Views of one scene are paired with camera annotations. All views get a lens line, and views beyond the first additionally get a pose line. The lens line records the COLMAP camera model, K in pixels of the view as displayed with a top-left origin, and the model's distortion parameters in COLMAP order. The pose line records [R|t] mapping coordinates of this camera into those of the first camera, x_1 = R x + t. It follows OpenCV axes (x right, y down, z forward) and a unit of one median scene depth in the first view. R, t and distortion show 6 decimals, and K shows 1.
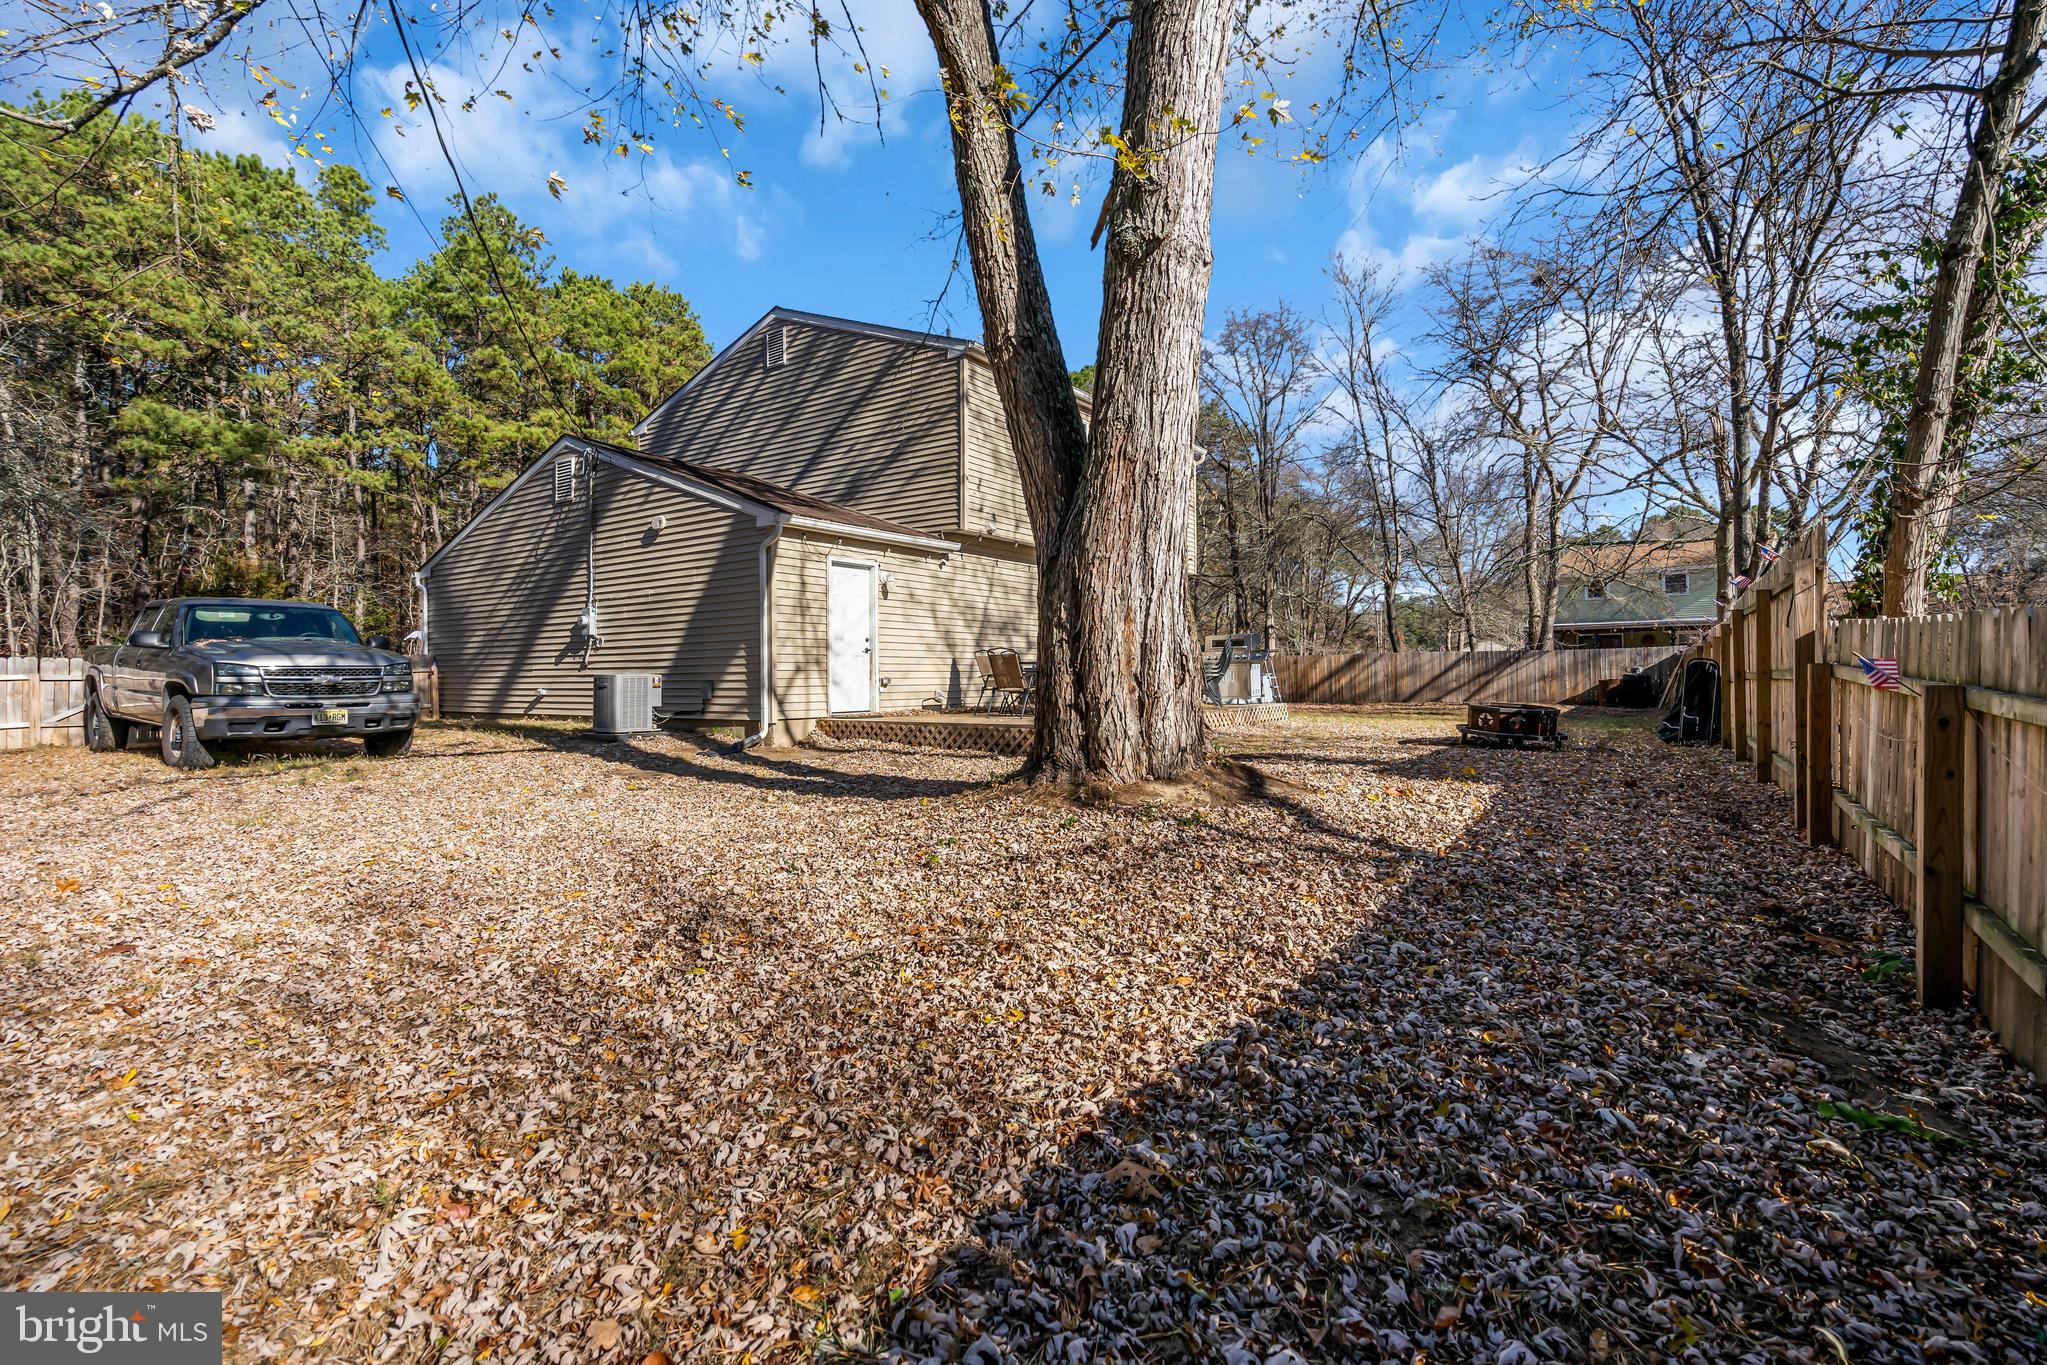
lens RADIAL K [[914.9, 0, 1023.5], [0, 914.9, 682.5], [0, 0, 1]] dist [-0.003026, 0.000772]
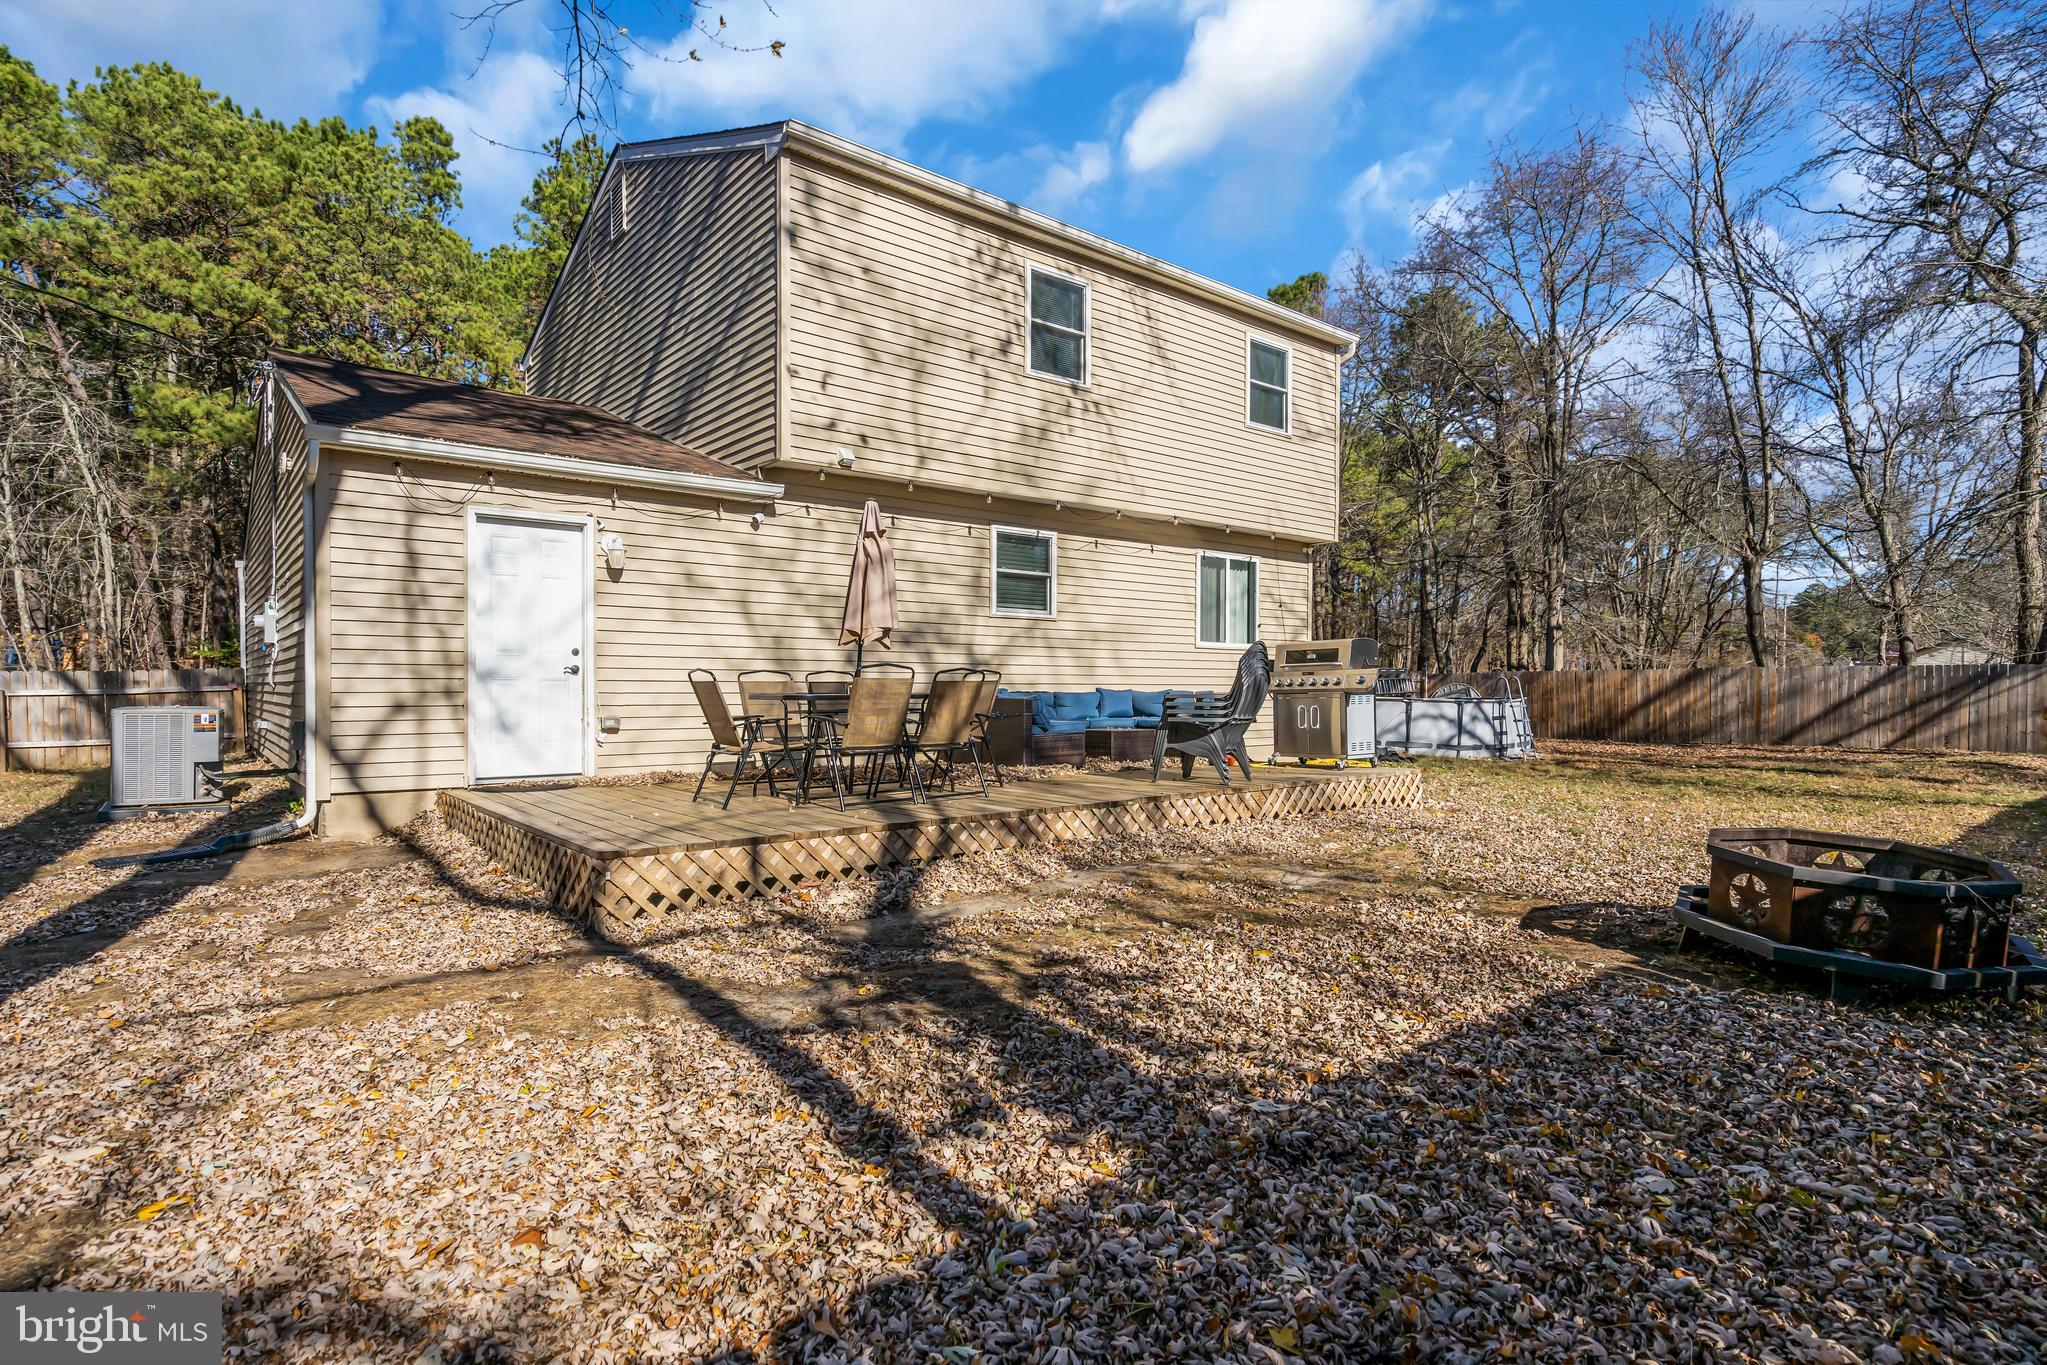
lens RADIAL K [[1027.1, 0, 1012.3], [0, 1027.1, 713.0], [0, 0, 1]] dist [0.002182, 0.000110]
pose [[0.962009, 0.019286, -0.272336, 0.253494], [-0.013640, 0.999651, 0.022609, -0.025074], [0.272677, -0.018035, 0.961937, 0.418214]]
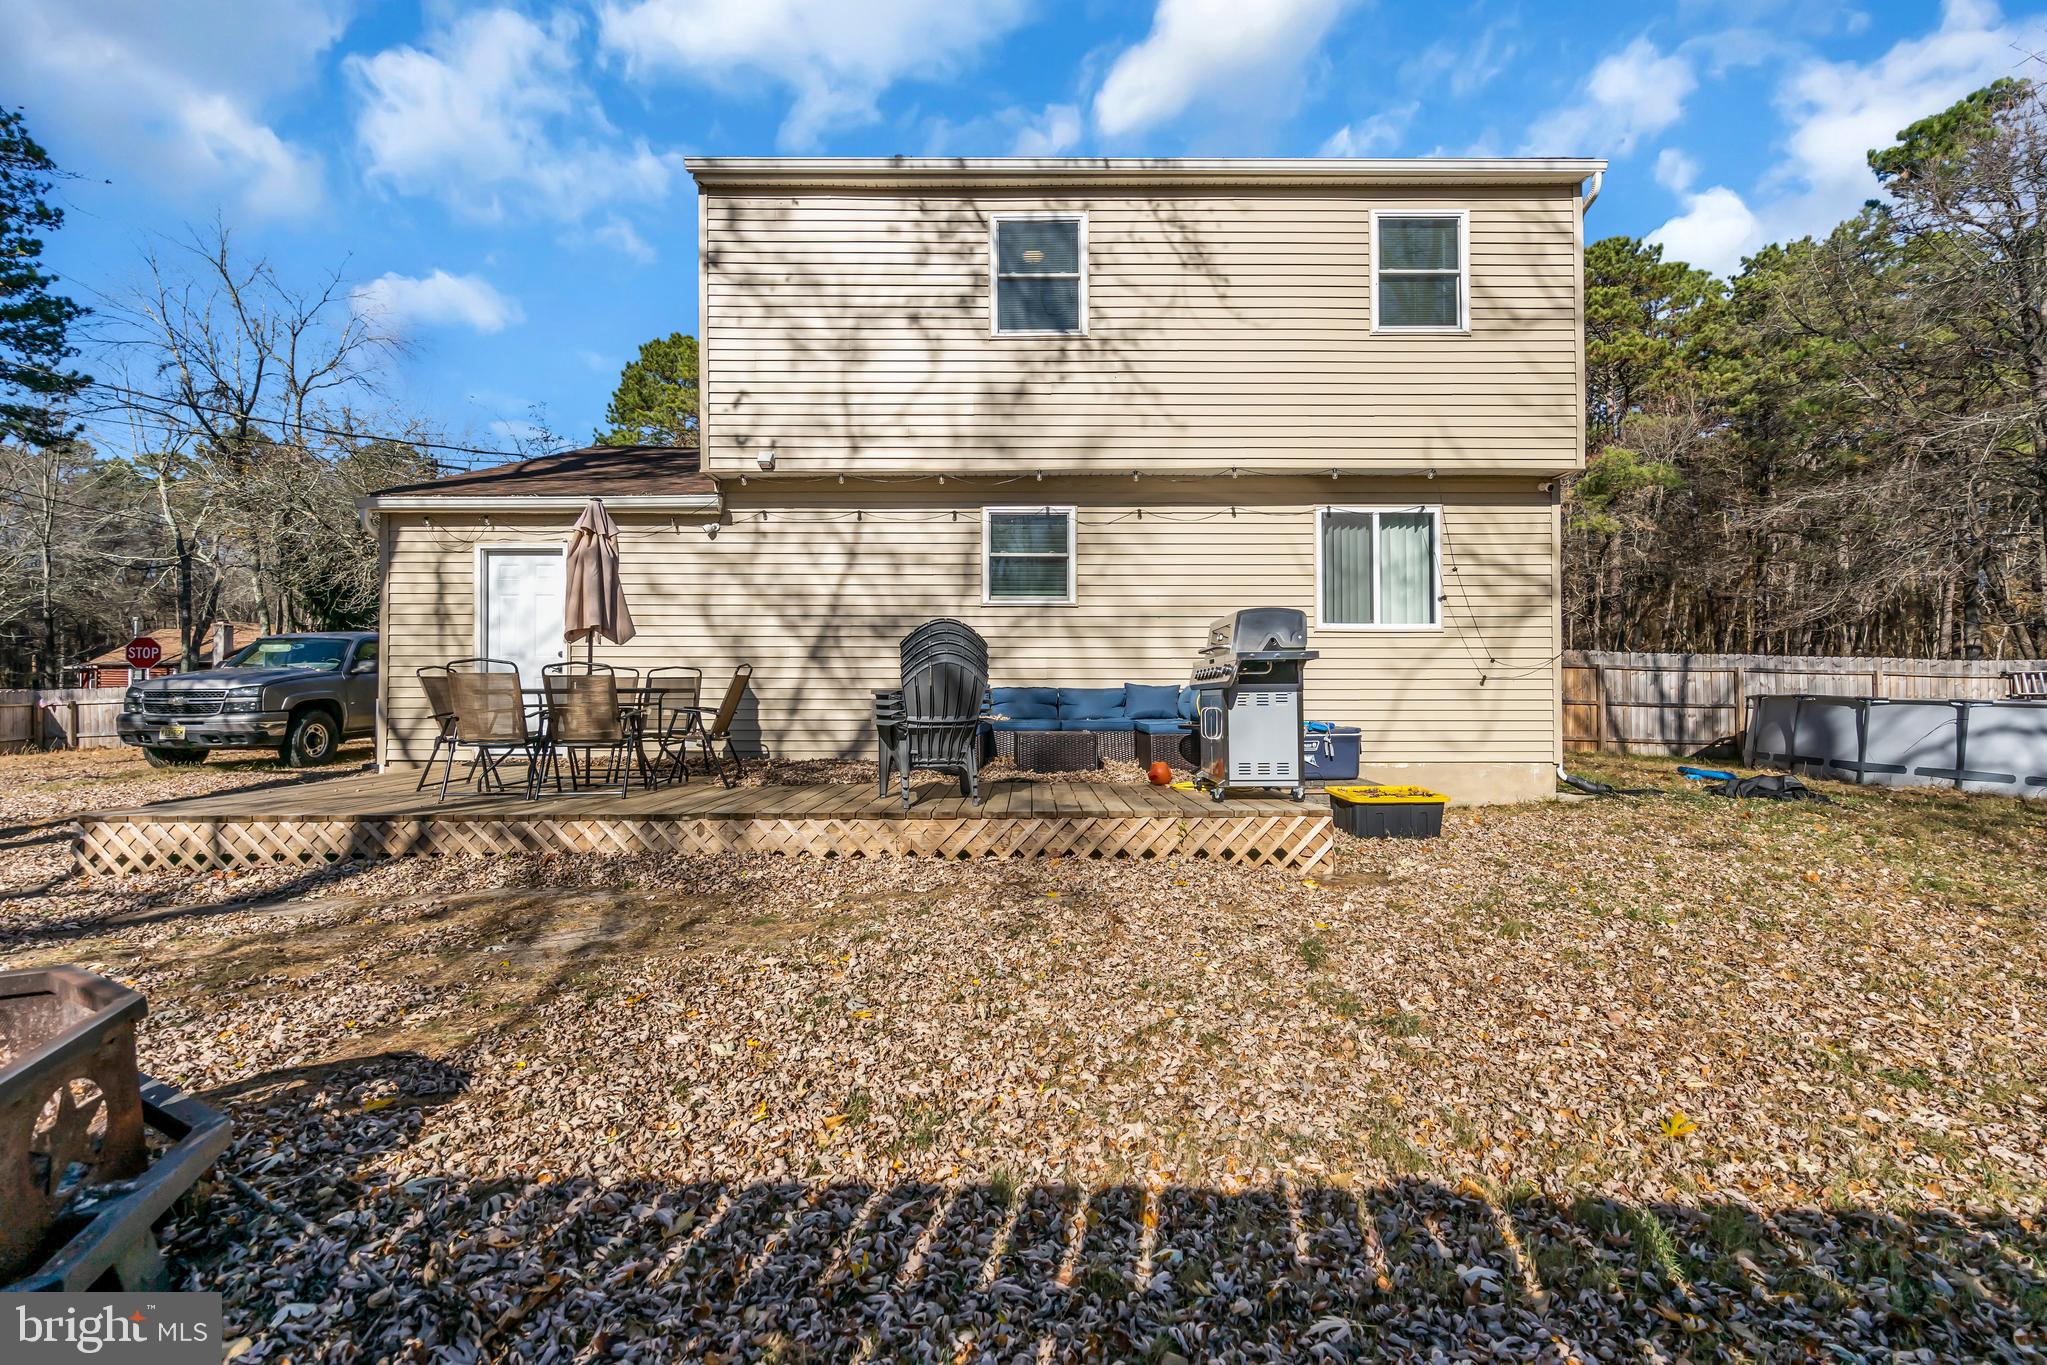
lens RADIAL K [[914.9, 0, 1023.5], [0, 914.9, 682.5], [0, 0, 1]] dist [-0.003026, 0.000772]
pose [[0.579679, 0.008555, -0.814800, 0.566922], [-0.010906, 0.999937, 0.002740, -0.028892], [0.814772, 0.007297, 0.579736, 0.822372]]
